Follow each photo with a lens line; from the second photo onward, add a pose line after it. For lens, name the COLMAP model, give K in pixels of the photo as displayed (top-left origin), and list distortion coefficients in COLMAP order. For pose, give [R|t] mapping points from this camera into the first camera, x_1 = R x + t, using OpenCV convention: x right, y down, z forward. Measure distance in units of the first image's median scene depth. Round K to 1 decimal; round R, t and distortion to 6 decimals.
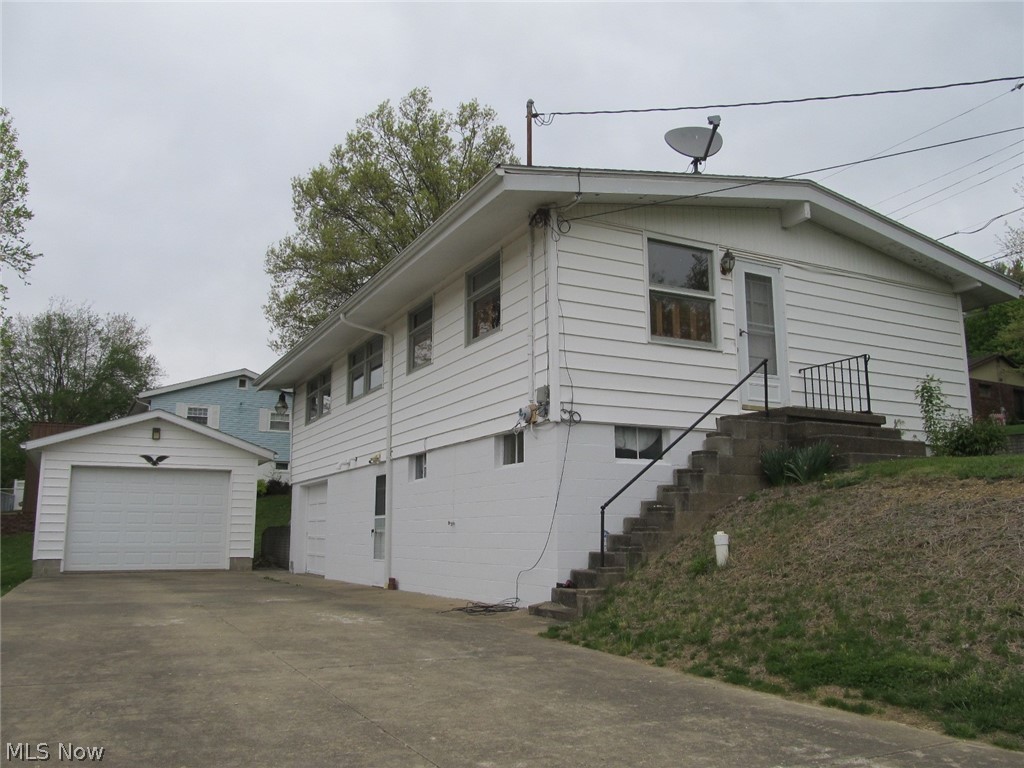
lens RADIAL K [[848.0, 0, 519.4], [0, 848.0, 388.5], [0, 0, 1]] dist [-0.055245, -0.001574]
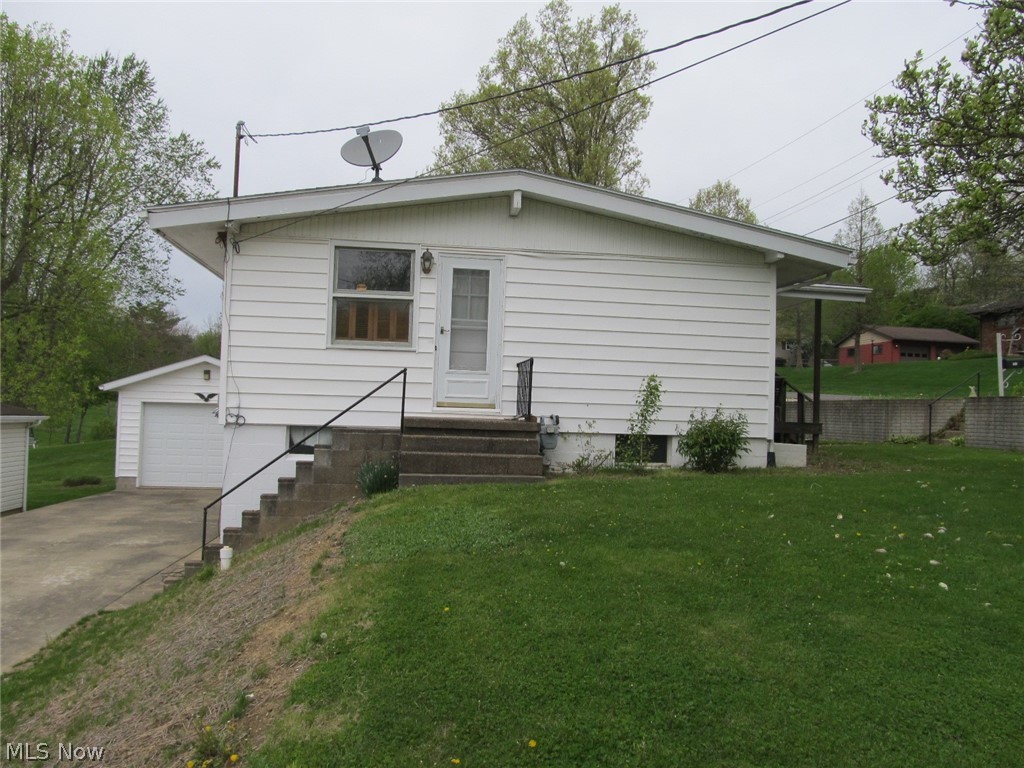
lens RADIAL K [[848.0, 0, 512.9], [0, 848.0, 378.6], [0, 0, 1]] dist [-0.055245, -0.001574]
pose [[0.939089, 0.016005, -0.343302, 0.699174], [0.026067, 0.992720, 0.117587, -0.127478], [0.342685, -0.119373, 0.931835, 0.068958]]
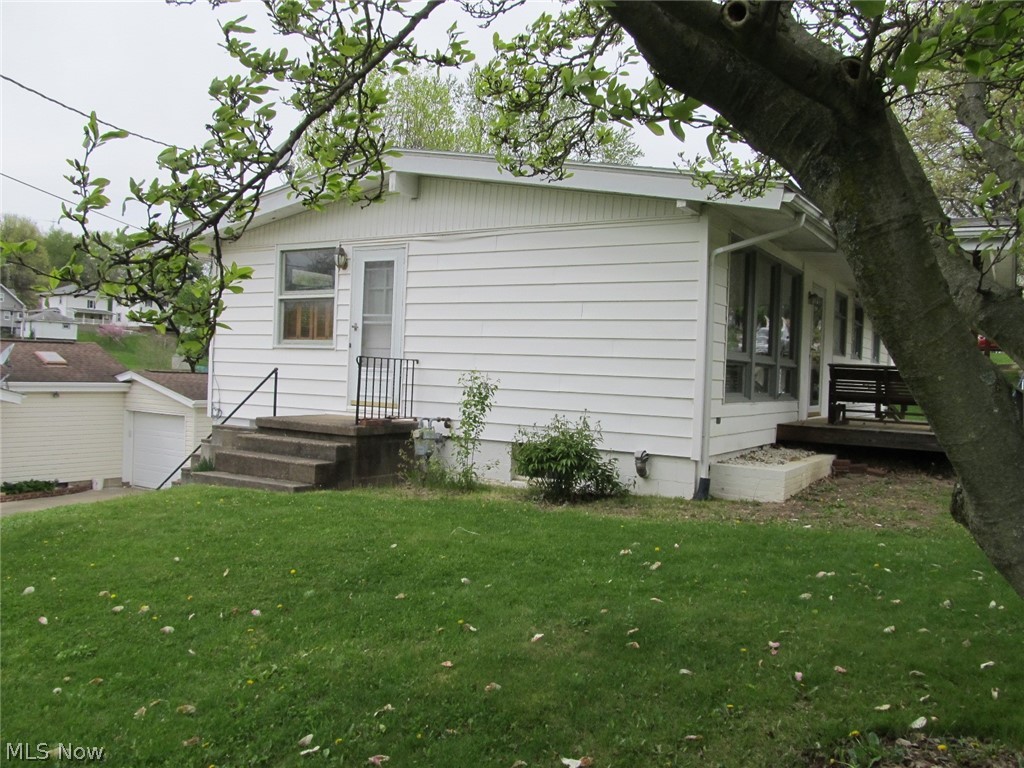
lens RADIAL K [[848.0, 0, 509.9], [0, 848.0, 380.4], [0, 0, 1]] dist [-0.055245, -0.001574]
pose [[0.511388, 0.029490, -0.858844, 1.217896], [0.108578, 0.989184, 0.098617, -0.083056], [0.852463, -0.143683, 0.502655, 0.650443]]
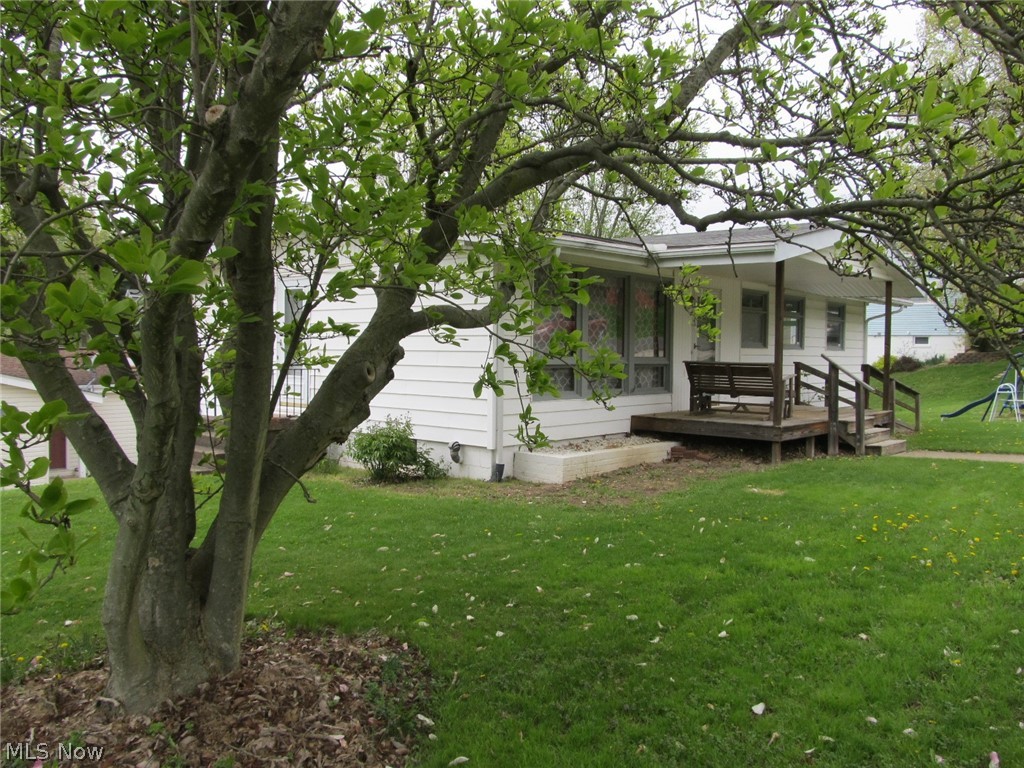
lens RADIAL K [[848.0, 0, 513.0], [0, 848.0, 384.8], [0, 0, 1]] dist [-0.055245, -0.001574]
pose [[0.359618, 0.042562, -0.932128, 1.546936], [0.147606, 0.983786, 0.101868, -0.081472], [0.921351, -0.174222, 0.347505, 0.878783]]
